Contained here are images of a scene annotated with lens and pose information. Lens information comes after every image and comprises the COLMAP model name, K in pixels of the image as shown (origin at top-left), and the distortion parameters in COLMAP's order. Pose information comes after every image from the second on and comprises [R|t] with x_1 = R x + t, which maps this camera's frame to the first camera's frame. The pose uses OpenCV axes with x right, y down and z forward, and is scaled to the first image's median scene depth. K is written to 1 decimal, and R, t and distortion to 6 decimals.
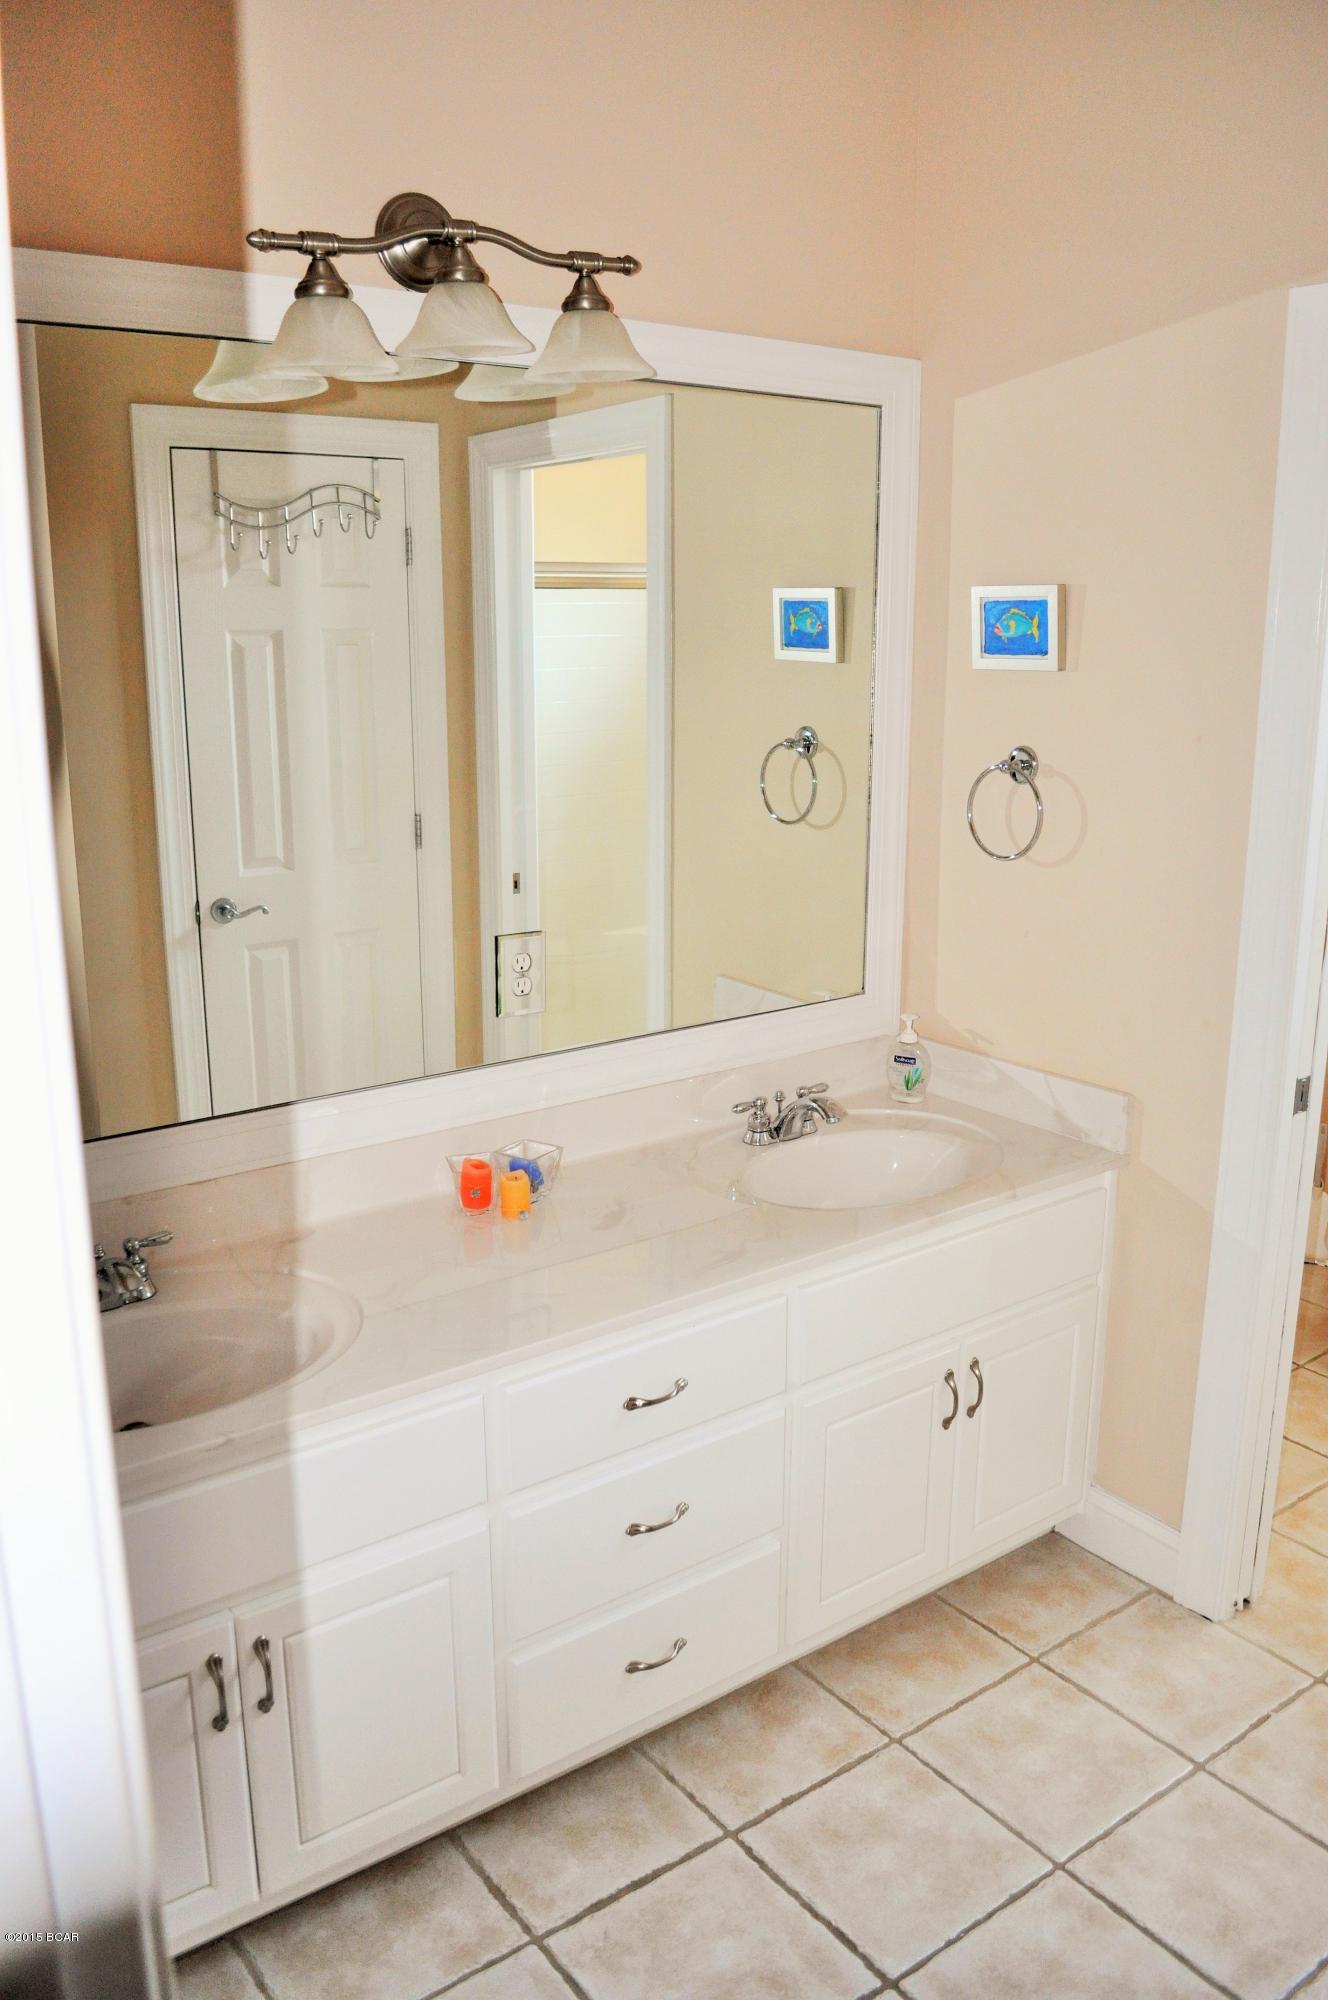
lens RADIAL K [[1571.8, 0, 659.3], [0, 1571.8, 973.0], [0, 0, 1]] dist [-0.085742, 0.015663]
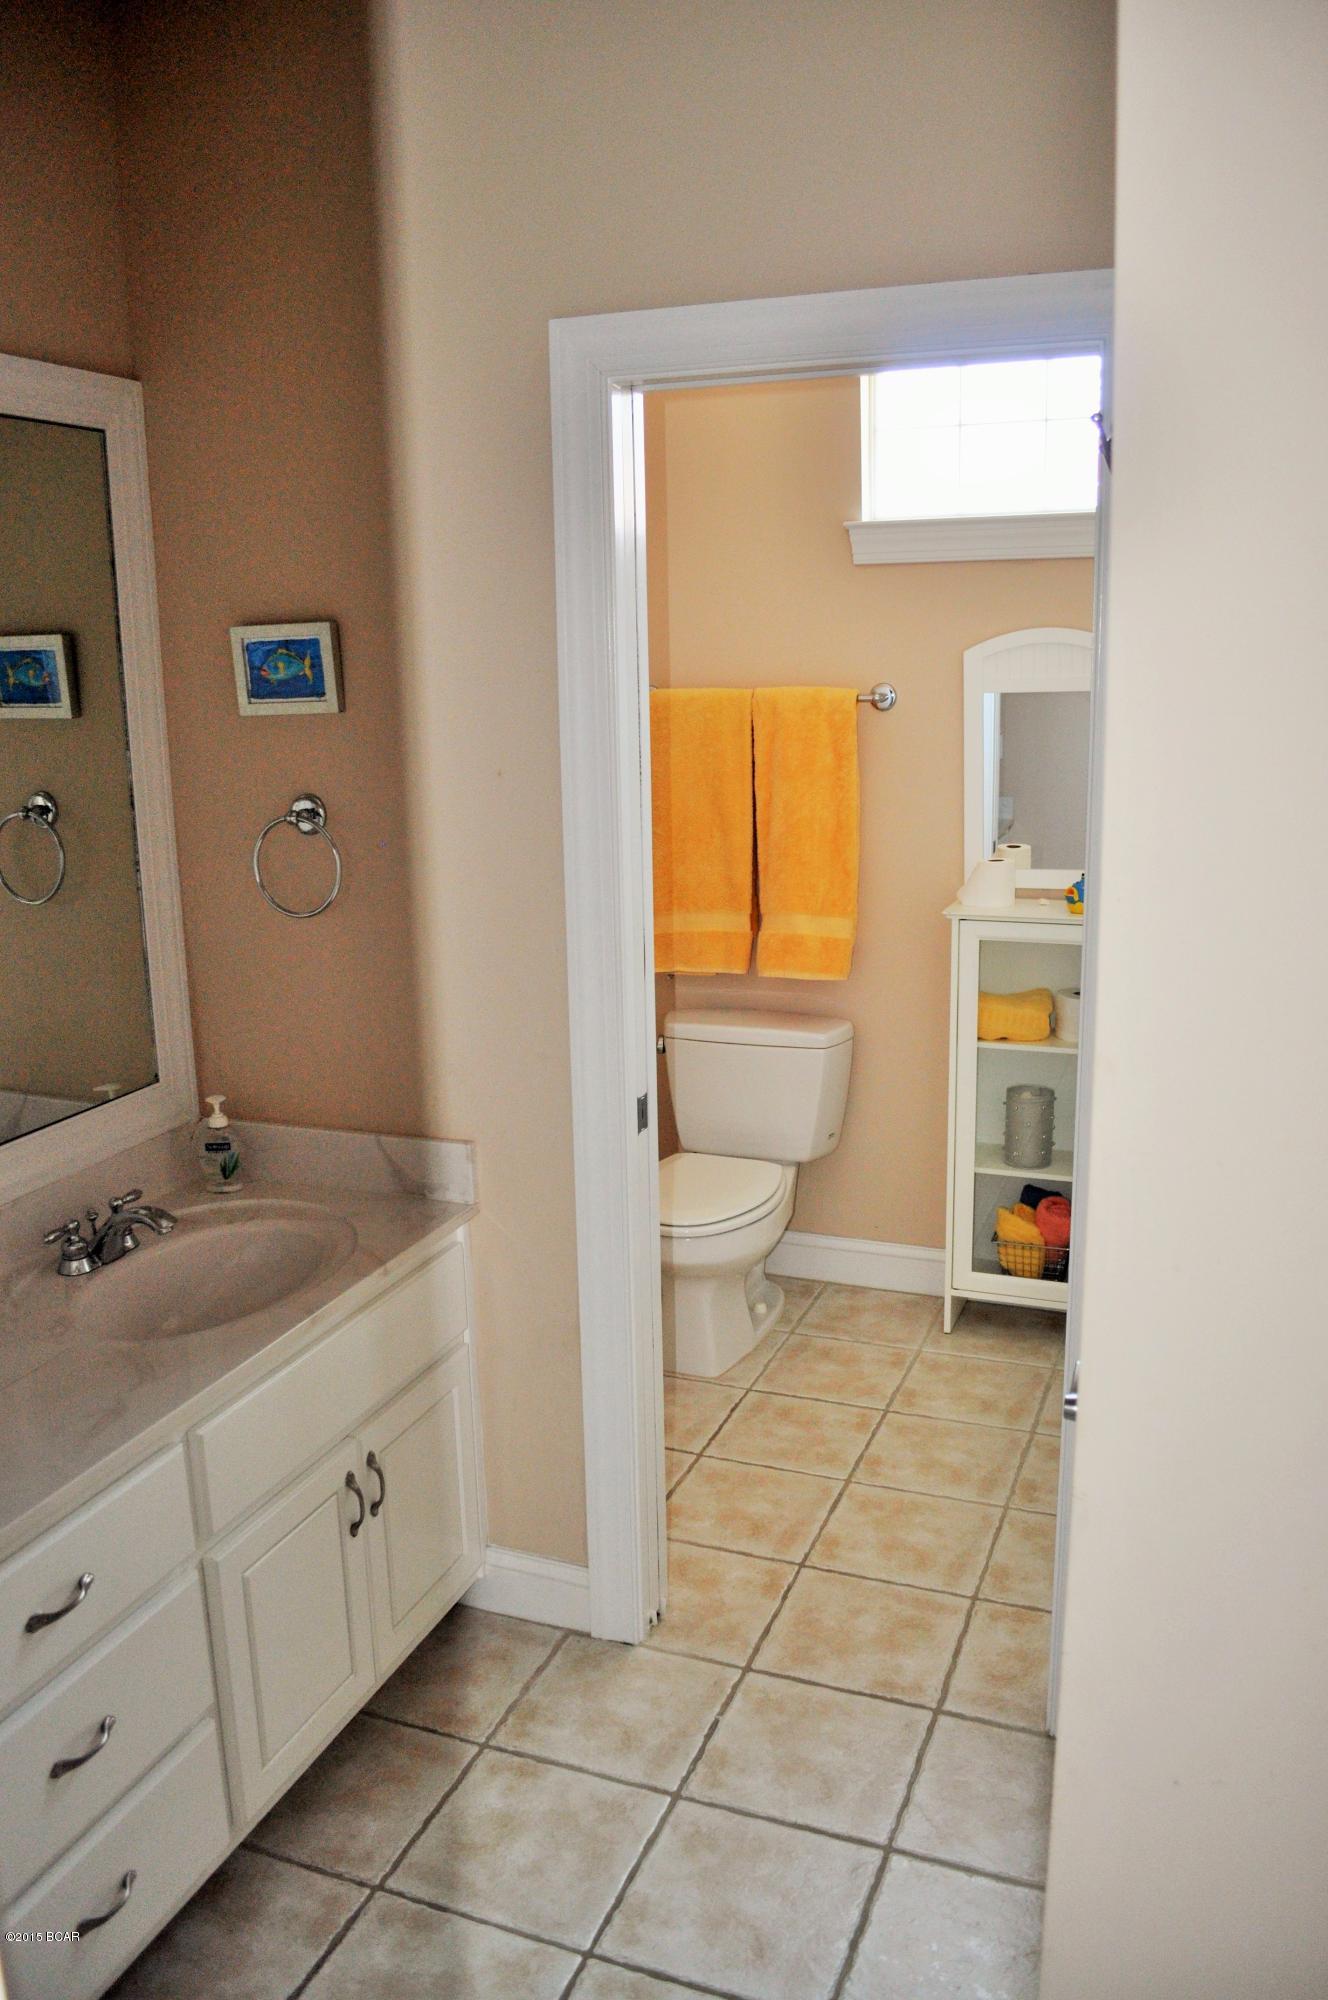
lens RADIAL K [[1571.8, 0, 652.9], [0, 1571.8, 972.3], [0, 0, 1]] dist [-0.085742, 0.015663]
pose [[0.848827, -0.127519, 0.513061, -0.088883], [0.141022, 0.989925, 0.012730, -0.022675], [-0.509515, 0.061547, 0.858258, 0.096873]]
